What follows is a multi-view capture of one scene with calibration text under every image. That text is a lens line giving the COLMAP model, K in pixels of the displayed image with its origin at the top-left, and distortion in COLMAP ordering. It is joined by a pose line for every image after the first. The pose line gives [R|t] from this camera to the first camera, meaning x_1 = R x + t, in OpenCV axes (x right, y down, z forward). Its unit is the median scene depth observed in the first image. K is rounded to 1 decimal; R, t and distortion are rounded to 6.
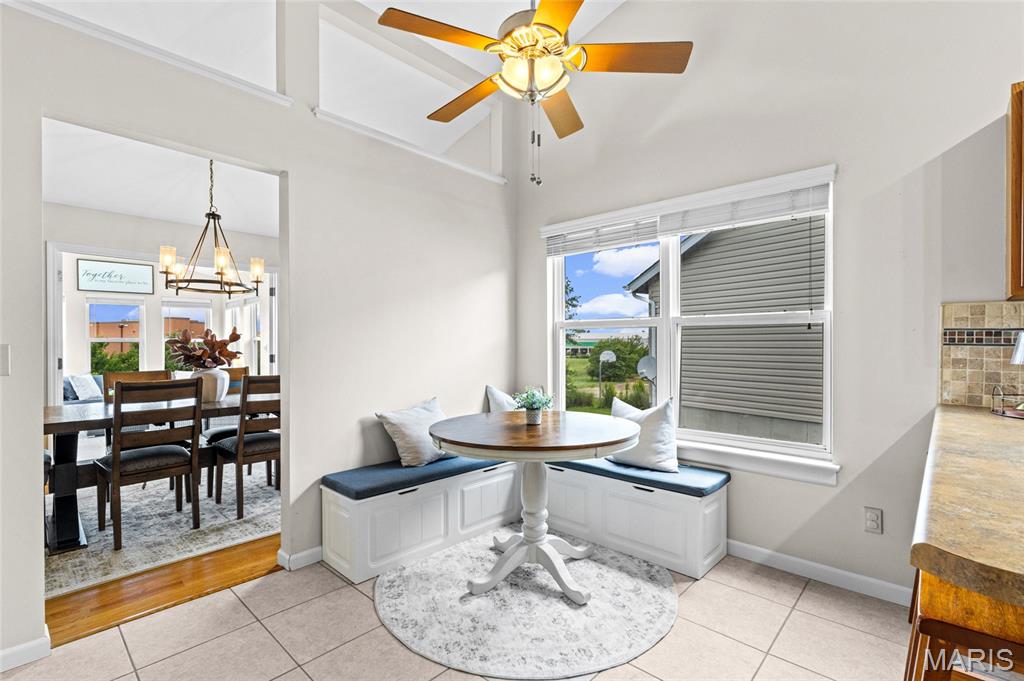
lens RADIAL K [[467.3, 0, 508.9], [0, 467.3, 346.0], [0, 0, 1]] dist [0.000226, 0.000134]
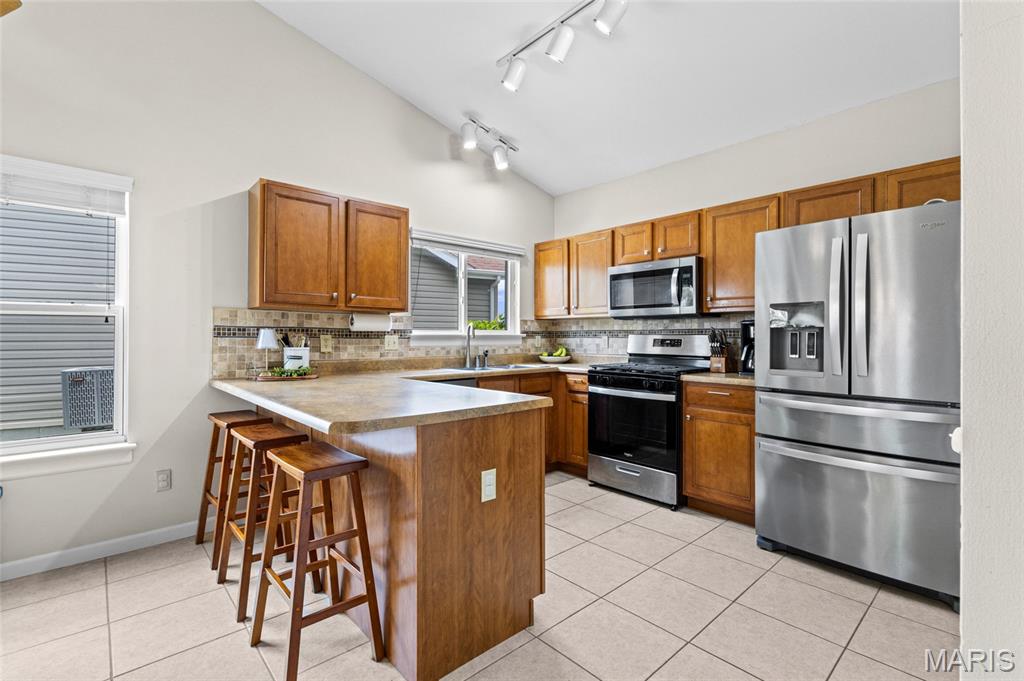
lens RADIAL K [[467.3, 0, 508.9], [0, 467.3, 346.0], [0, 0, 1]] dist [0.000226, 0.000134]
pose [[0.083478, -0.011431, 0.996444, -0.363763], [0.008080, 0.999909, 0.010793, 0.015162], [-0.996477, 0.007151, 0.083563, -0.005991]]
